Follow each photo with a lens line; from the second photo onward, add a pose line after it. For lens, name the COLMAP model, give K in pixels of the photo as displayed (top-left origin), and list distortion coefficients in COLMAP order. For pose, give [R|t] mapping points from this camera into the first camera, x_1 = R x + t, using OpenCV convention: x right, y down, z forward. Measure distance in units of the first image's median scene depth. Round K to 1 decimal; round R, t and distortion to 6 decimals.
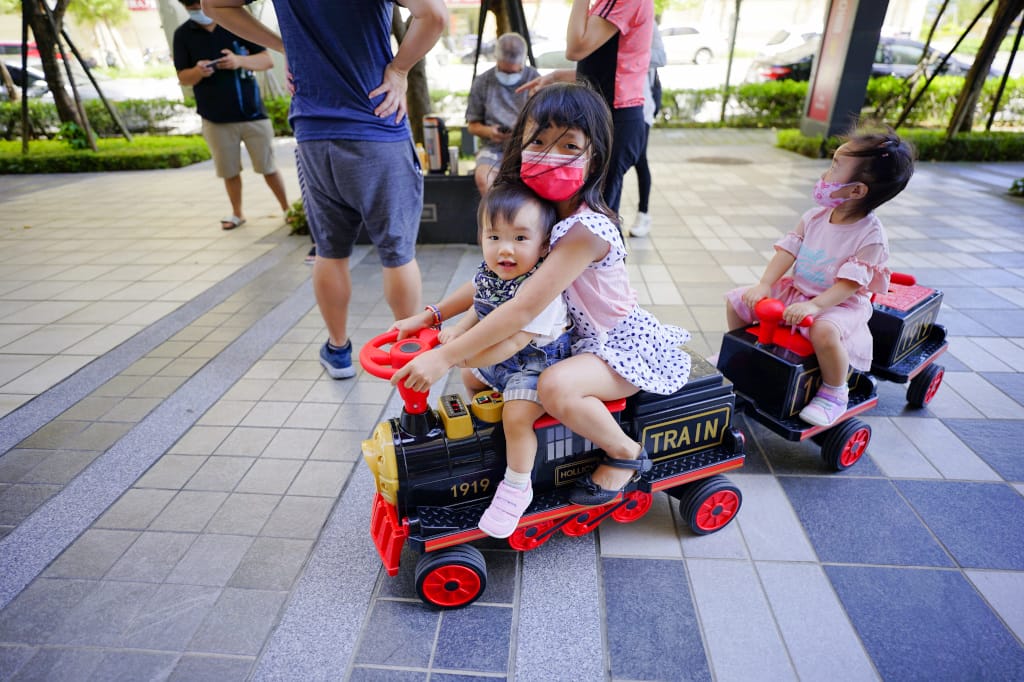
lens RADIAL K [[546.4, 0, 518.9], [0, 546.4, 340.8], [0, 0, 1]] dist [-0.036436, 0.037178]
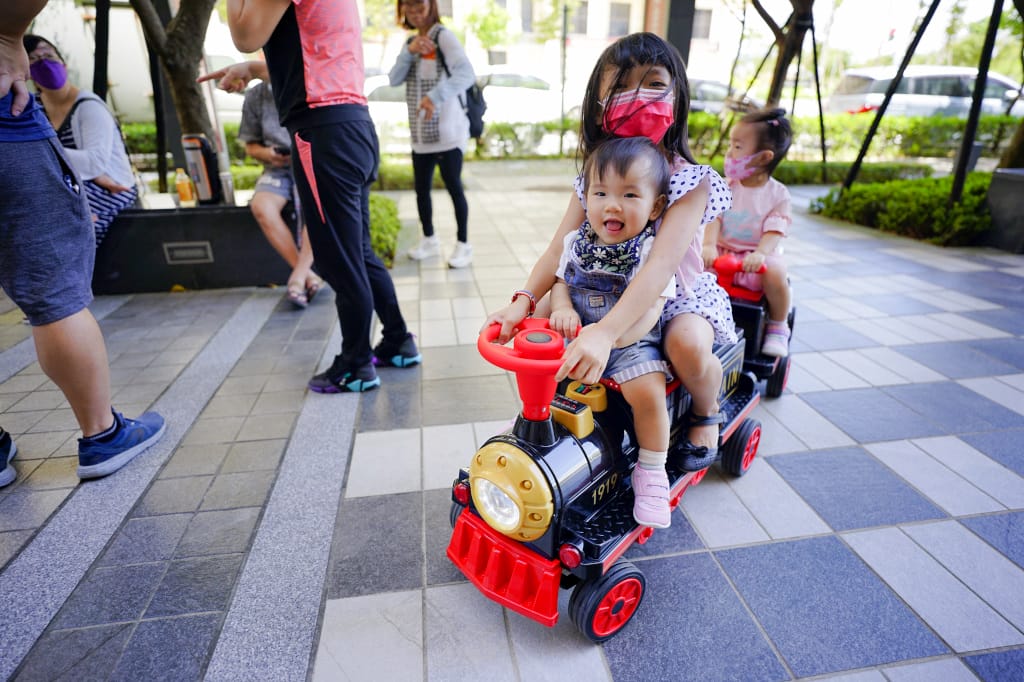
lens RADIAL K [[549.2, 0, 513.3], [0, 549.2, 336.8], [0, 0, 1]] dist [-0.027944, 0.030145]
pose [[0.974926, -0.074837, 0.209568, 0.114878], [0.090178, 0.993827, -0.064619, -0.012136], [-0.203439, 0.081897, 0.975657, 0.114372]]
